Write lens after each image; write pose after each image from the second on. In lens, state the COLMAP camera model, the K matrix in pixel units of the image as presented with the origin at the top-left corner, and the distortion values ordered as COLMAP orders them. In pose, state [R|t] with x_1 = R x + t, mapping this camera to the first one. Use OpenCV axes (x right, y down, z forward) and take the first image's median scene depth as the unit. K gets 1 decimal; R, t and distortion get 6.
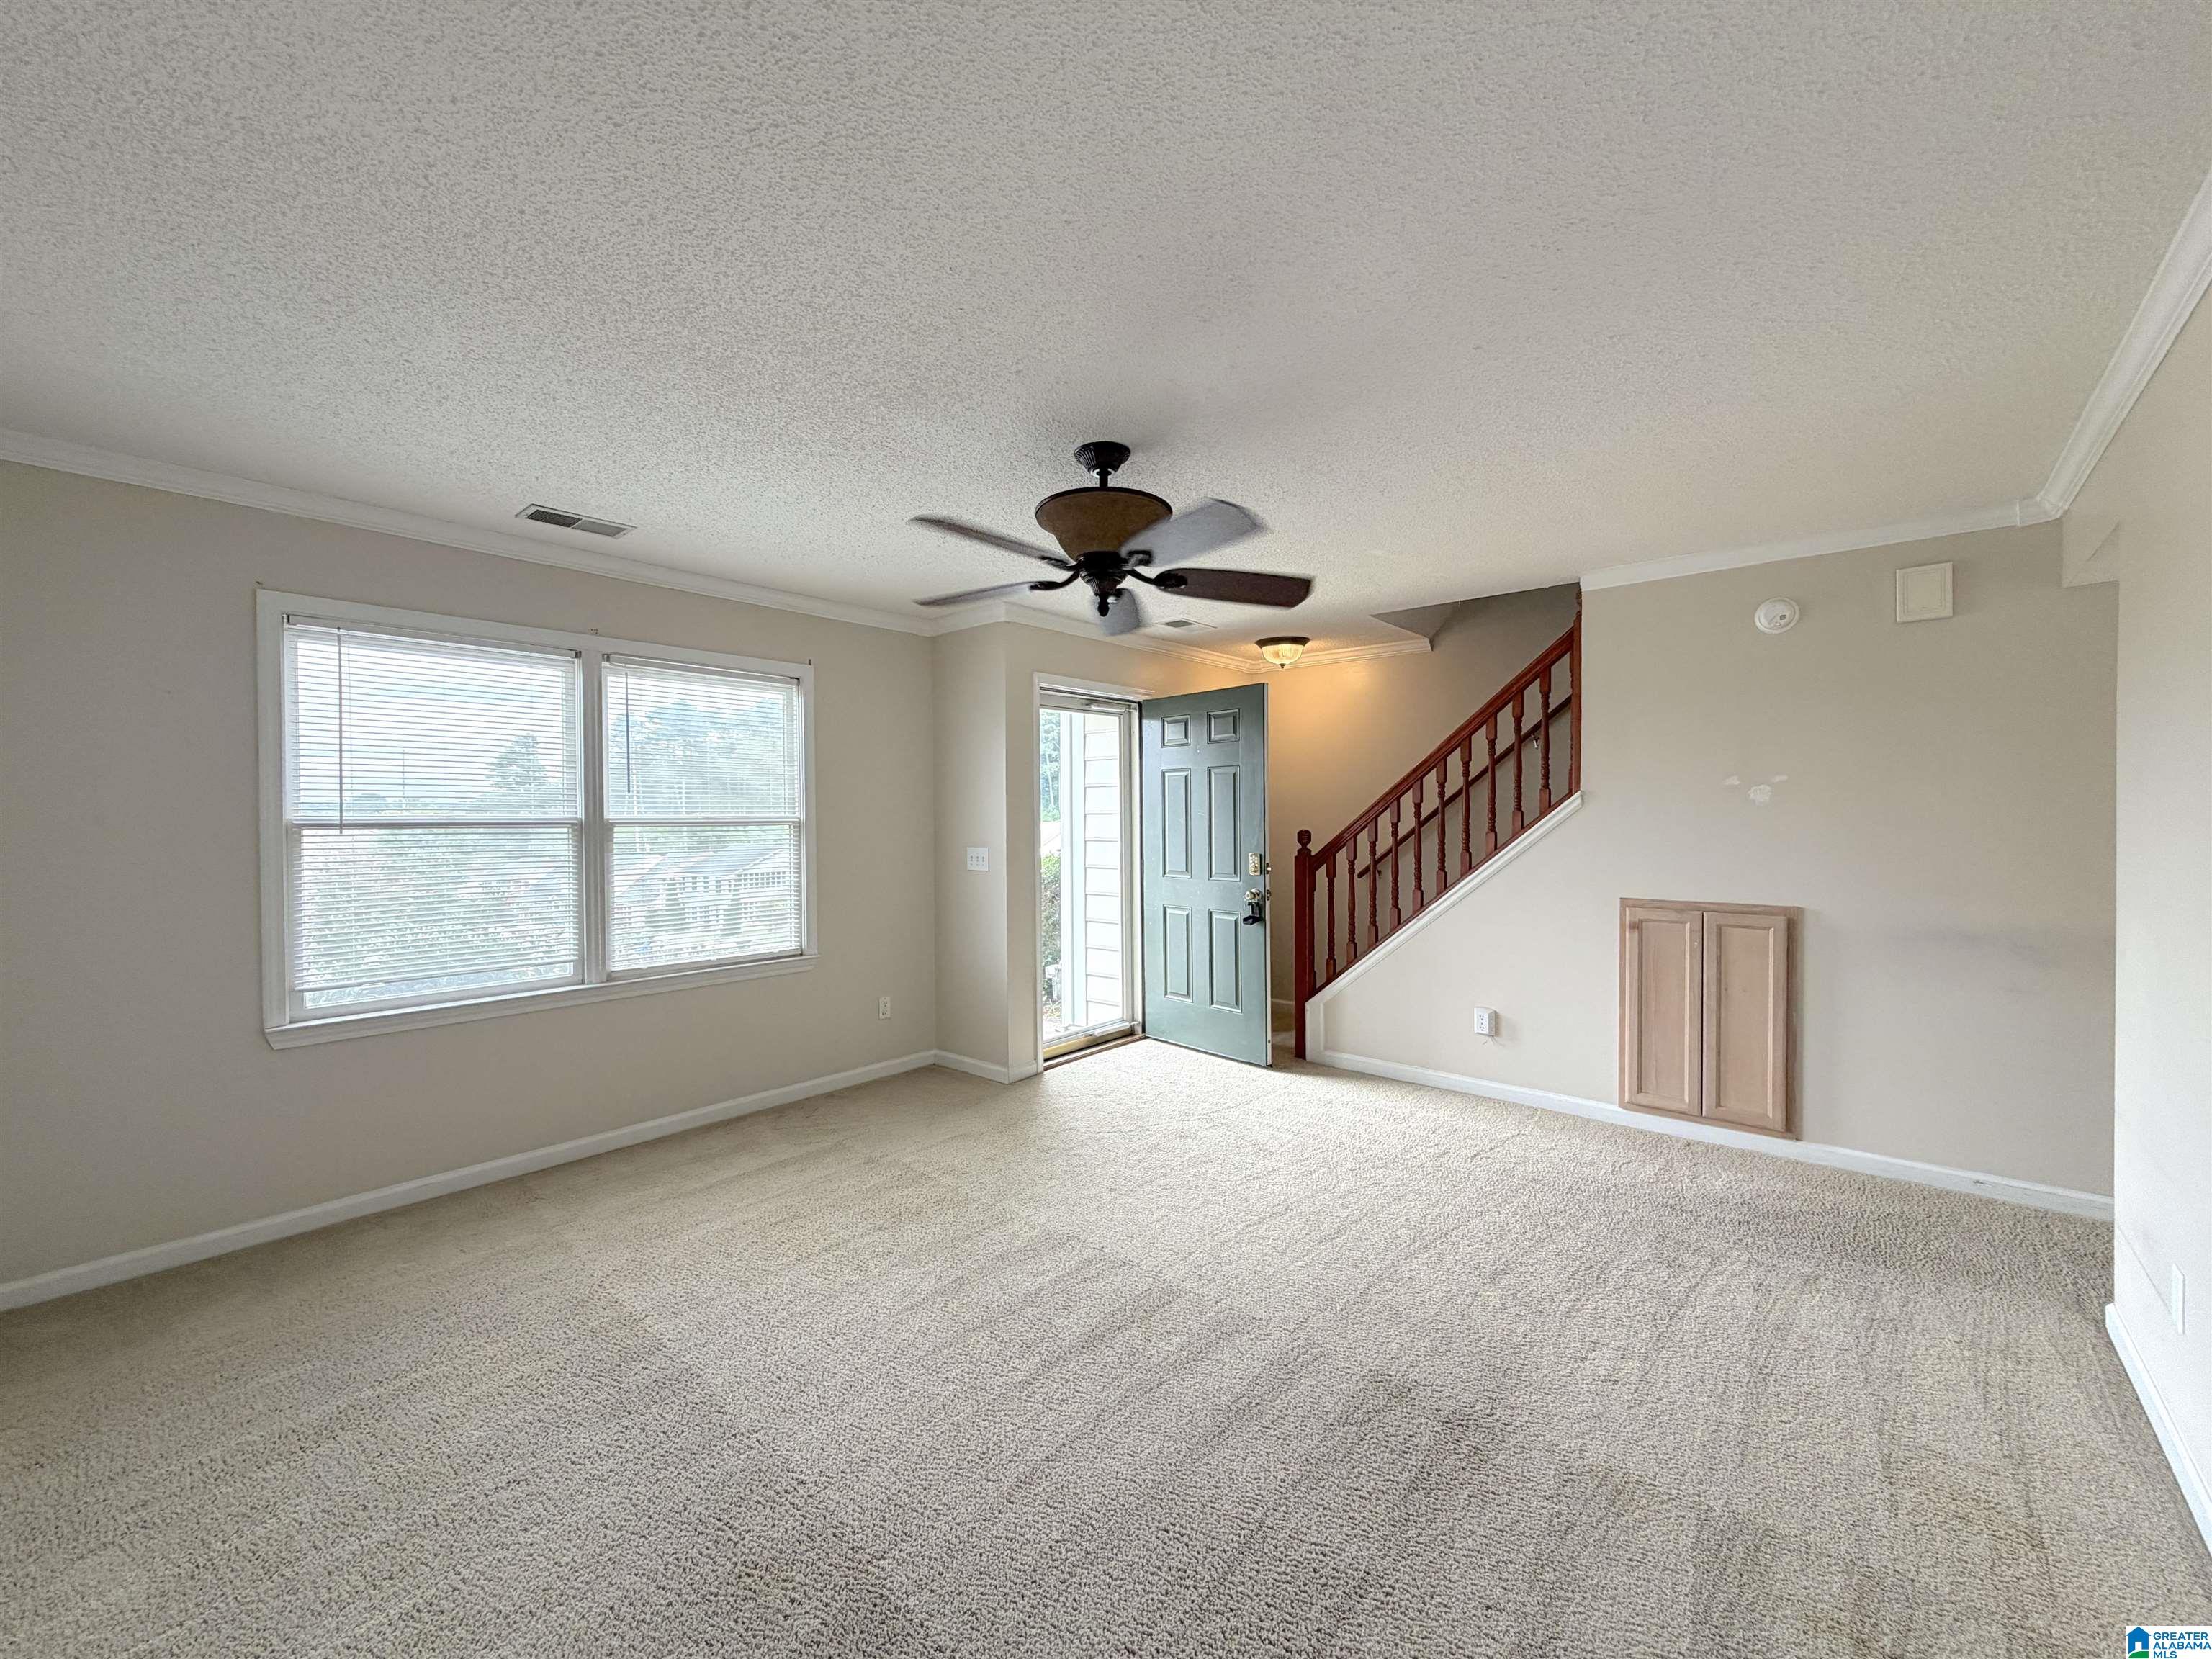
lens RADIAL K [[882.8, 0, 1091.7], [0, 882.8, 824.1], [0, 0, 1]] dist [-0.001540, 0.000303]
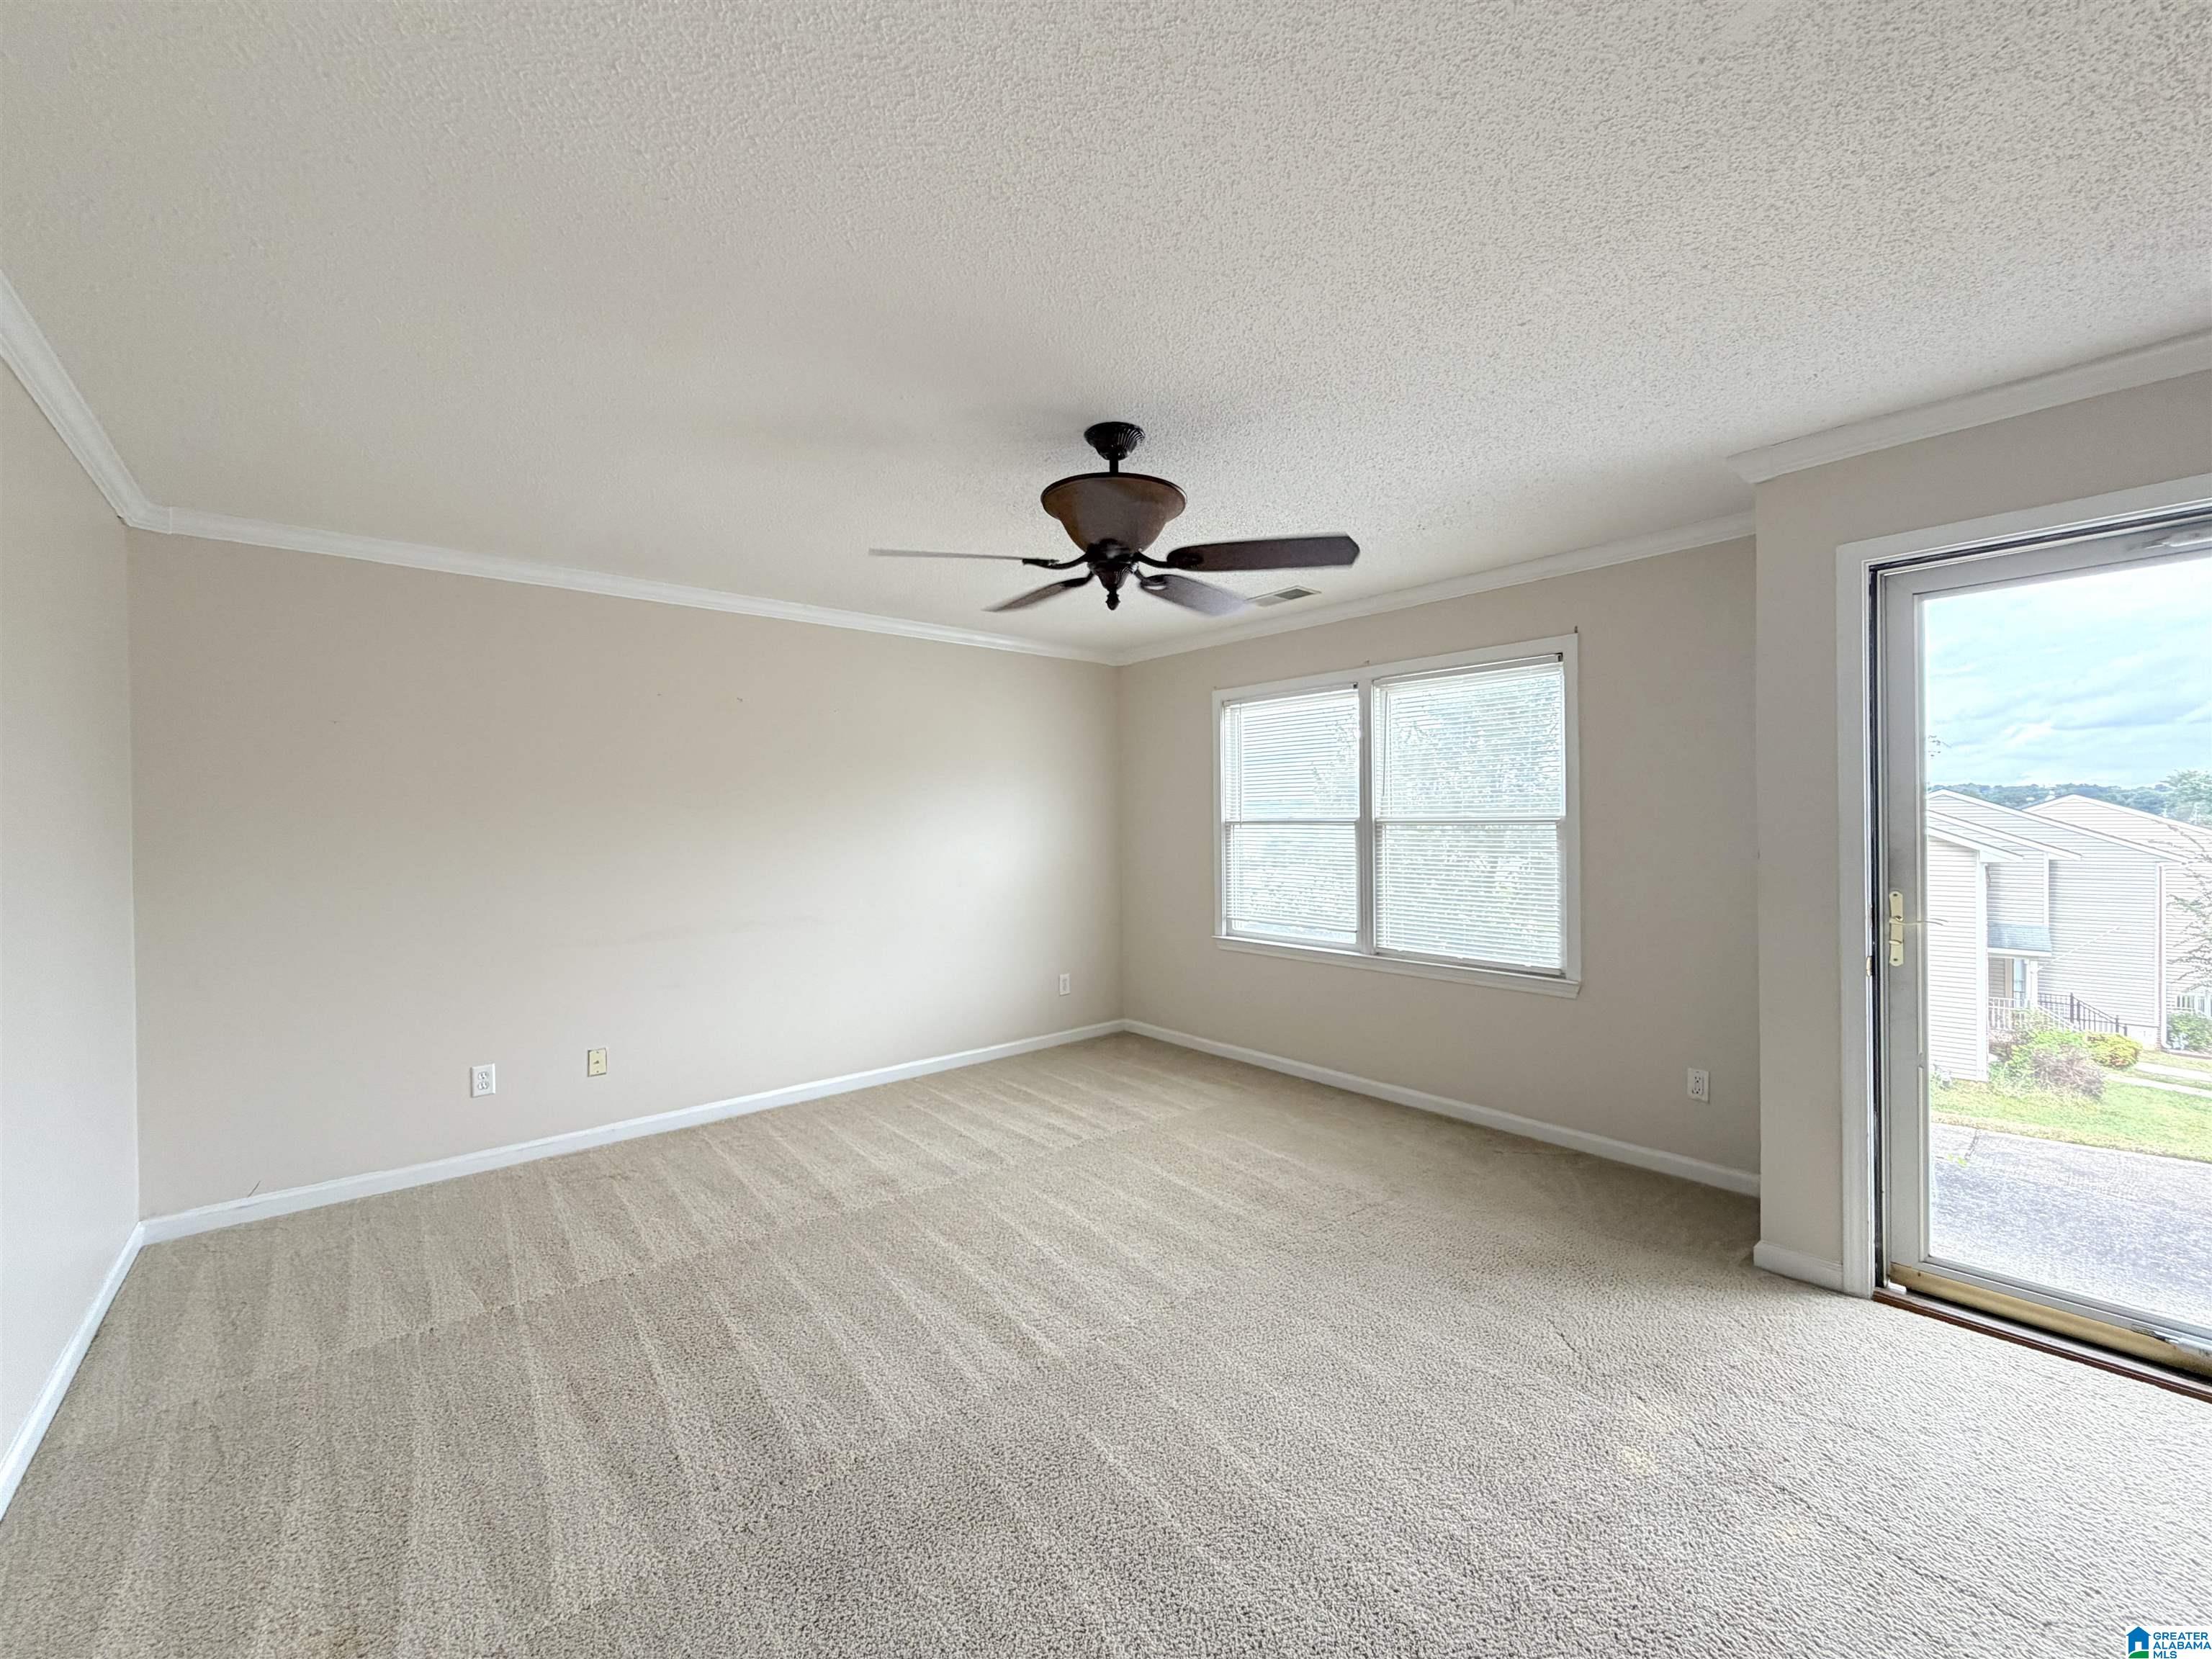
lens RADIAL K [[882.8, 0, 1090.6], [0, 882.8, 822.5], [0, 0, 1]] dist [-0.001540, 0.000303]
pose [[-0.148845, 0.009332, -0.988816, 0.679663], [0.001996, 0.999956, 0.009137, -0.011794], [0.988858, -0.000614, -0.148857, 0.793670]]
